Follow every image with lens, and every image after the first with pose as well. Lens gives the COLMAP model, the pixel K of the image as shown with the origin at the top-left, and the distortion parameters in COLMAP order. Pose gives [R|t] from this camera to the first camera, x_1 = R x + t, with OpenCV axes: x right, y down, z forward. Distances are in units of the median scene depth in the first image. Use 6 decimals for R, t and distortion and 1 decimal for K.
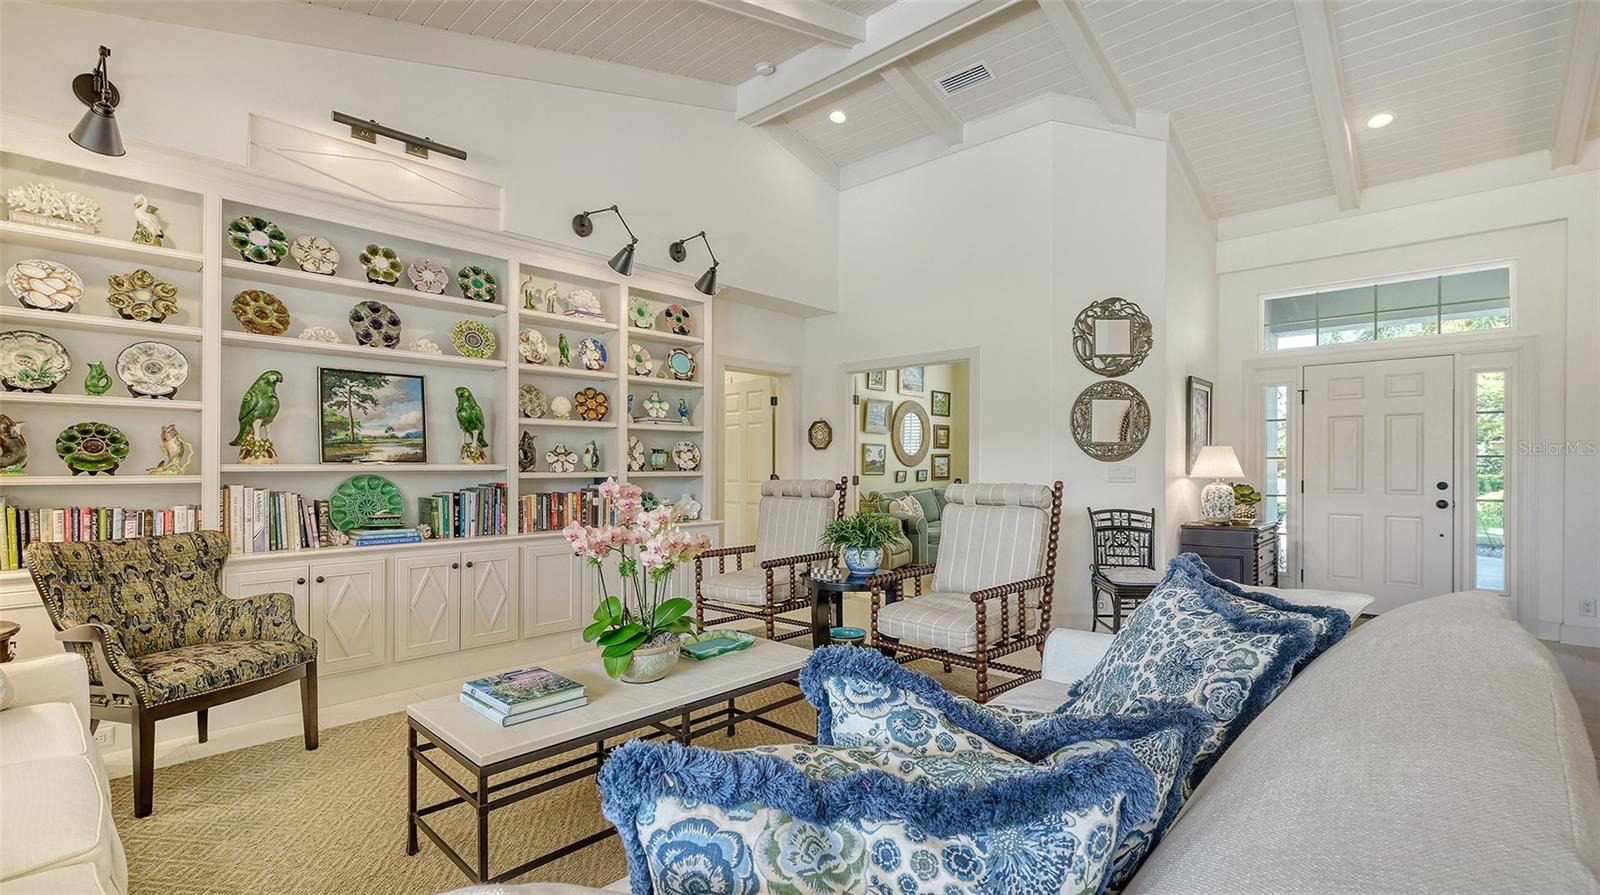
lens RADIAL K [[673.2, 0, 806.9], [0, 673.2, 456.5], [0, 0, 1]] dist [0.002597, 0.000567]
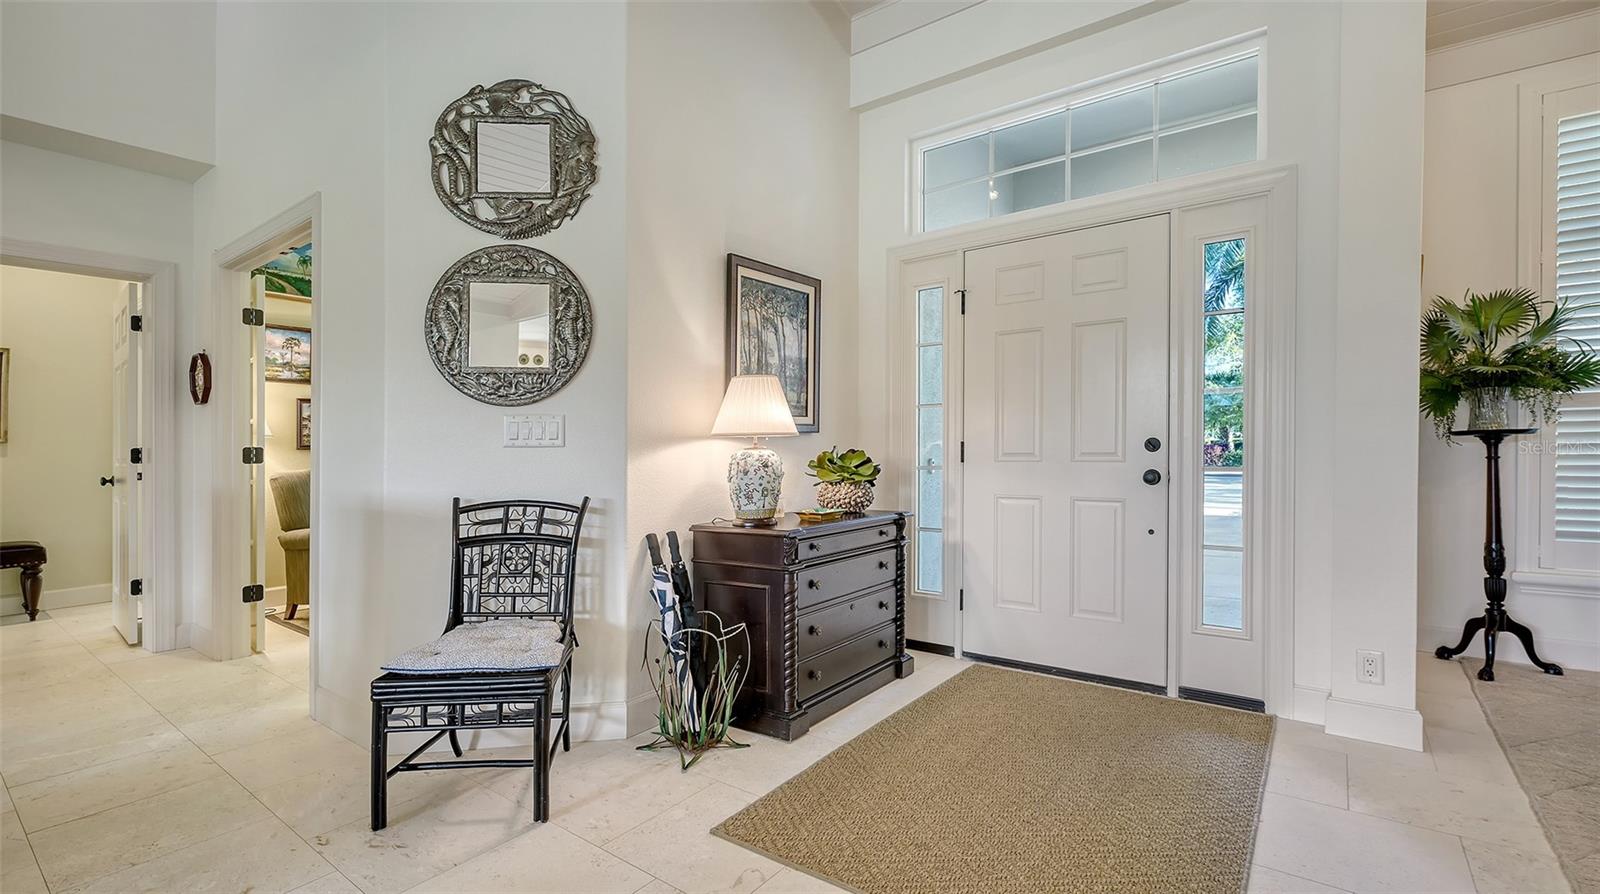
lens RADIAL K [[673.2, 0, 796.2], [0, 673.2, 448.3], [0, 0, 1]] dist [0.002597, 0.000567]
pose [[0.996214, -0.016353, 0.085380, 0.617740], [0.015200, 0.999785, 0.014135, 0.035428], [-0.085593, -0.012784, 0.996248, 0.478533]]
